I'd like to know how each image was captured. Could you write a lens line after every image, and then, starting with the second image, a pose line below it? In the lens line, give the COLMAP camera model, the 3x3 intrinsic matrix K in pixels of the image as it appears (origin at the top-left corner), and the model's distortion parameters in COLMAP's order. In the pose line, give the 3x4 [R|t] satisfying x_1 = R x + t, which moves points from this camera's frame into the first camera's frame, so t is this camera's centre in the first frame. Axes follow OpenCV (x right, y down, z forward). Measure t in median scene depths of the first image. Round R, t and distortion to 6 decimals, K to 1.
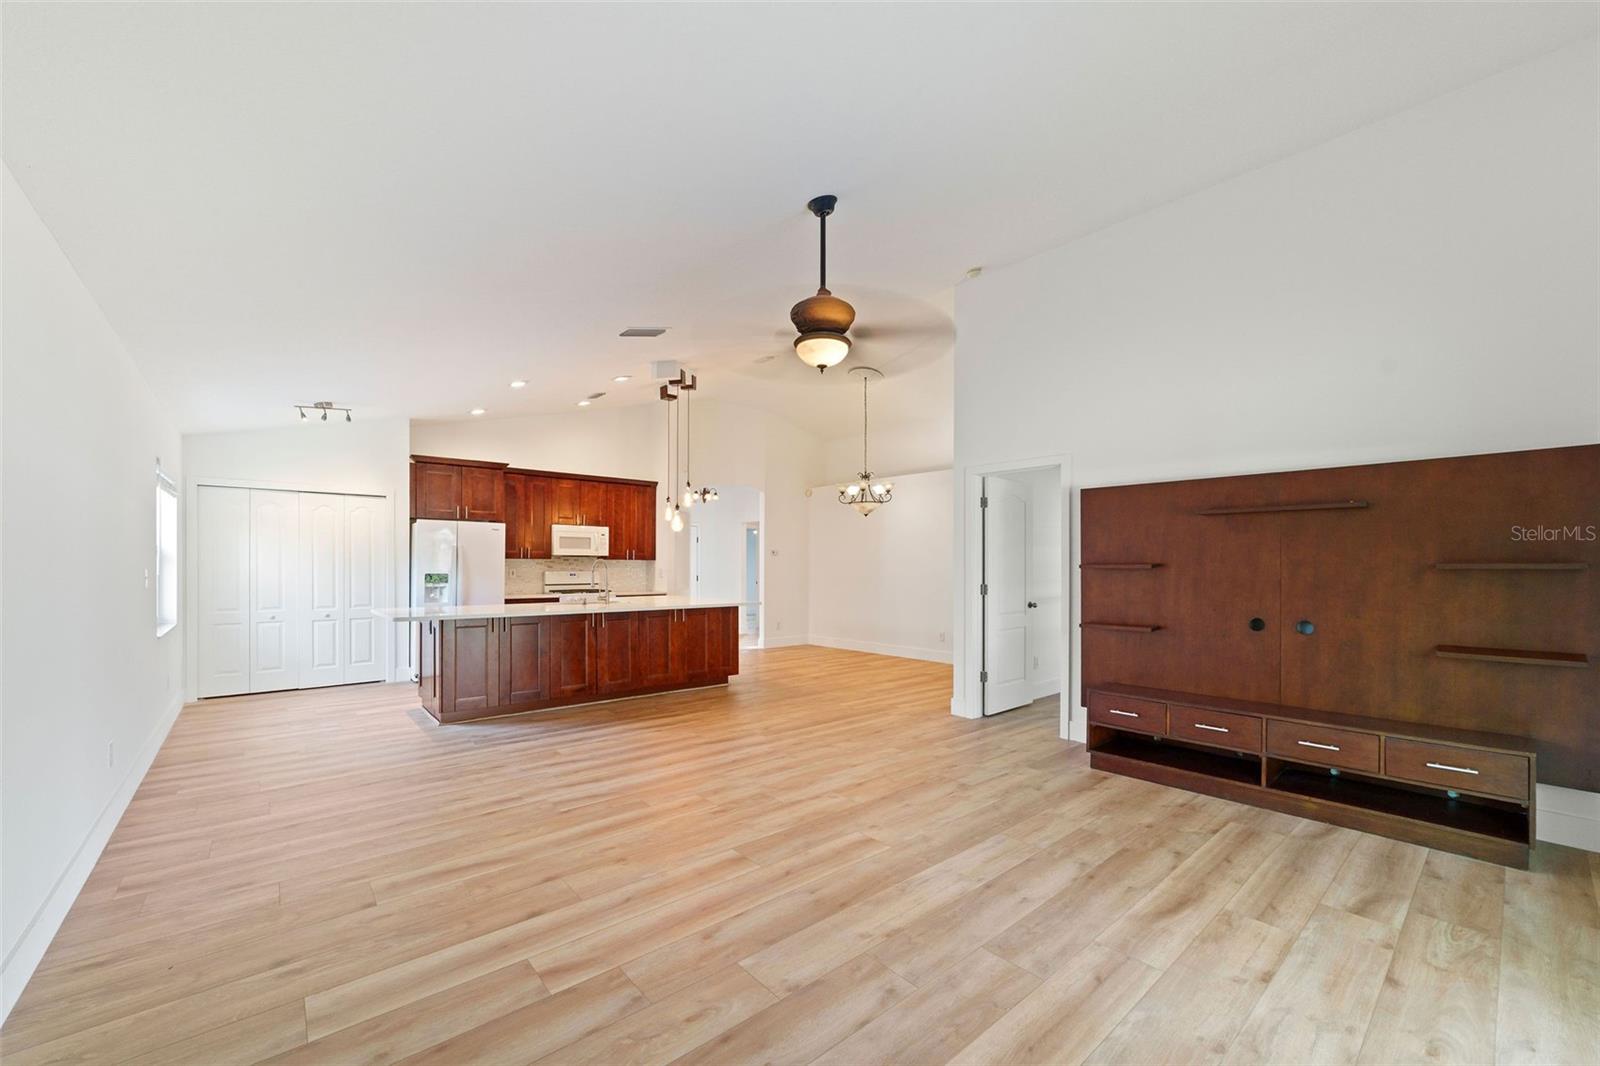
lens RADIAL K [[637.4, 0, 805.1], [0, 637.4, 566.2], [0, 0, 1]] dist [-0.026618, 0.014627]
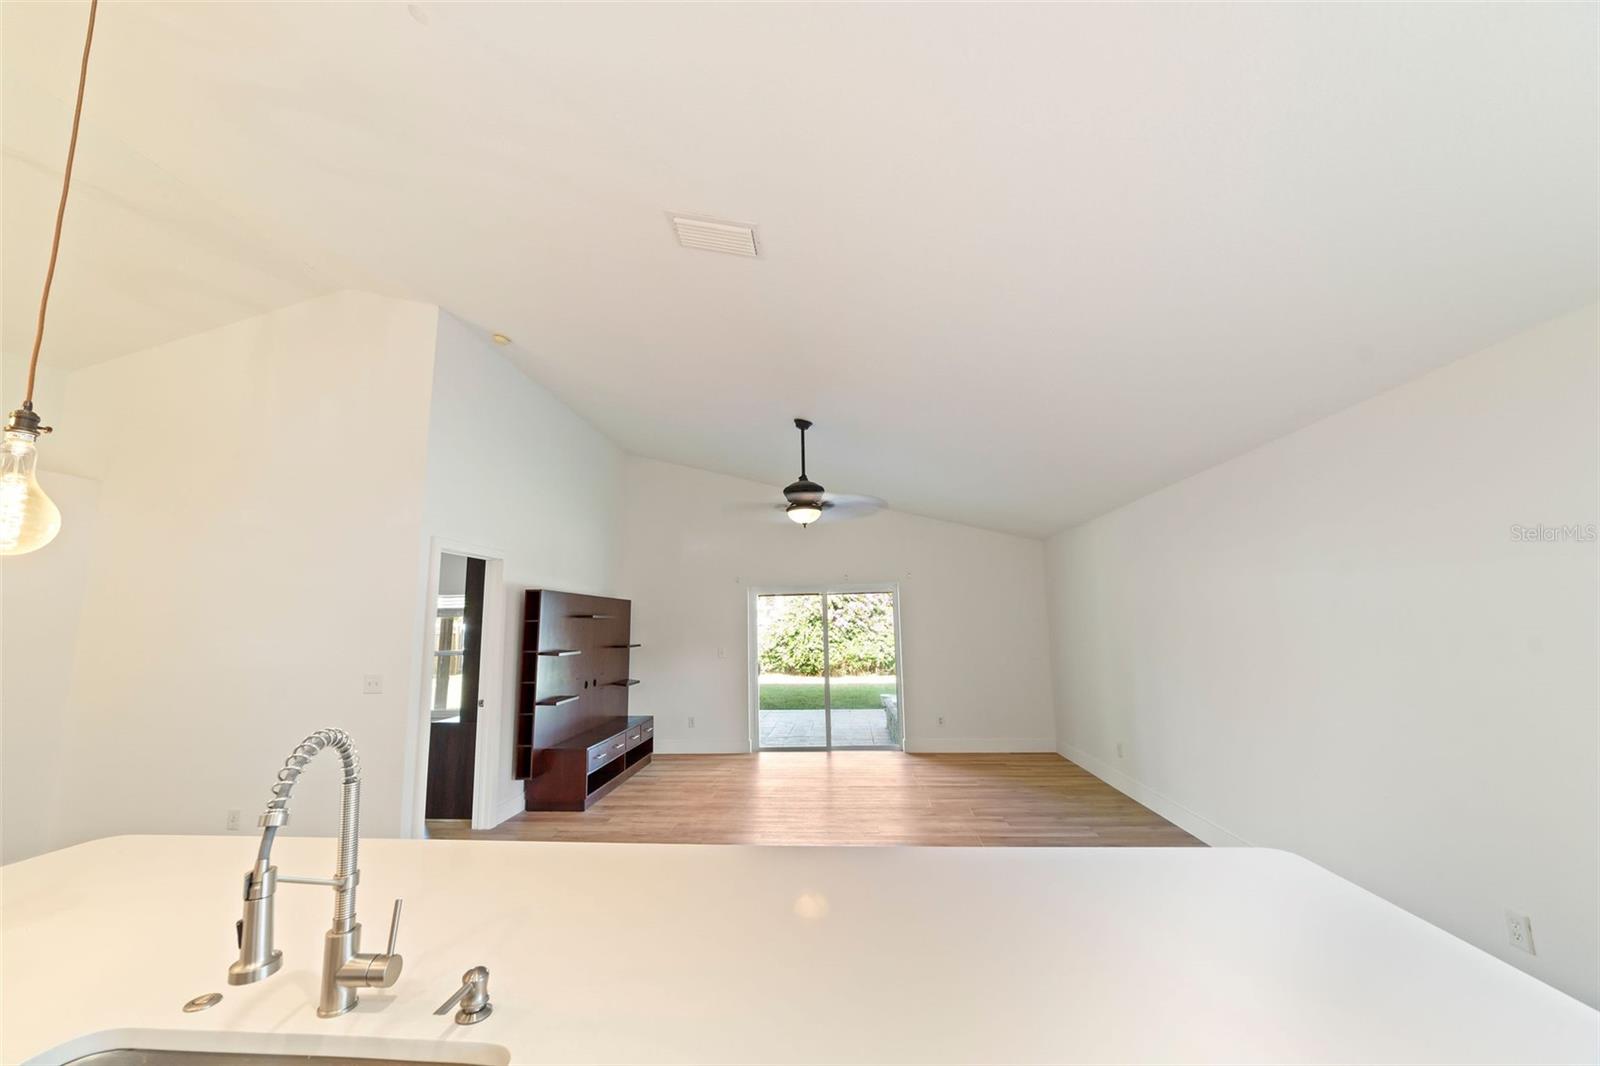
lens RADIAL K [[592.6, 0, 800.5], [0, 592.6, 521.7], [0, 0, 1]] dist [-0.023617, 0.000135]
pose [[-0.694827, 0.133856, 0.706610, -1.019717], [0.017944, 0.985447, -0.169033, -0.072633], [-0.718953, -0.104769, -0.687117, 2.031526]]
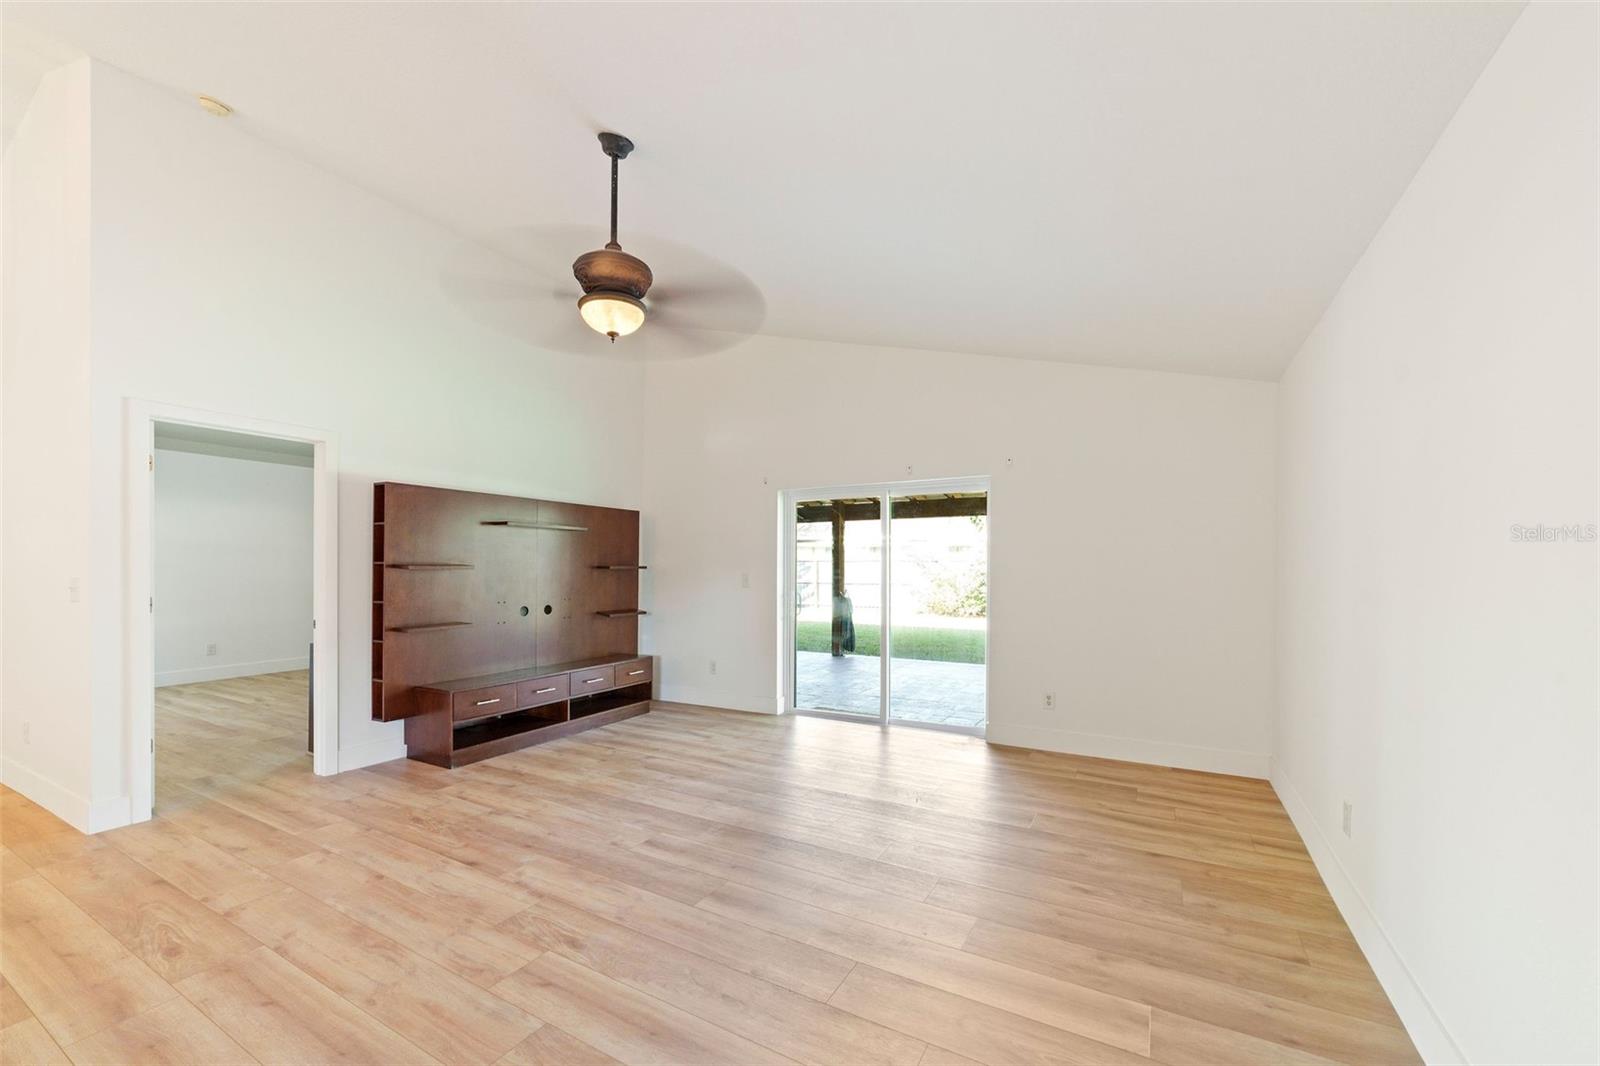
lens RADIAL K [[637.4, 0, 805.1], [0, 637.4, 566.2], [0, 0, 1]] dist [-0.026618, 0.014627]
pose [[-0.339816, -0.001204, 0.940491, -0.874304], [-0.002279, 0.999997, 0.000456, -0.005836], [-0.940489, -0.001988, -0.339817, 1.049259]]
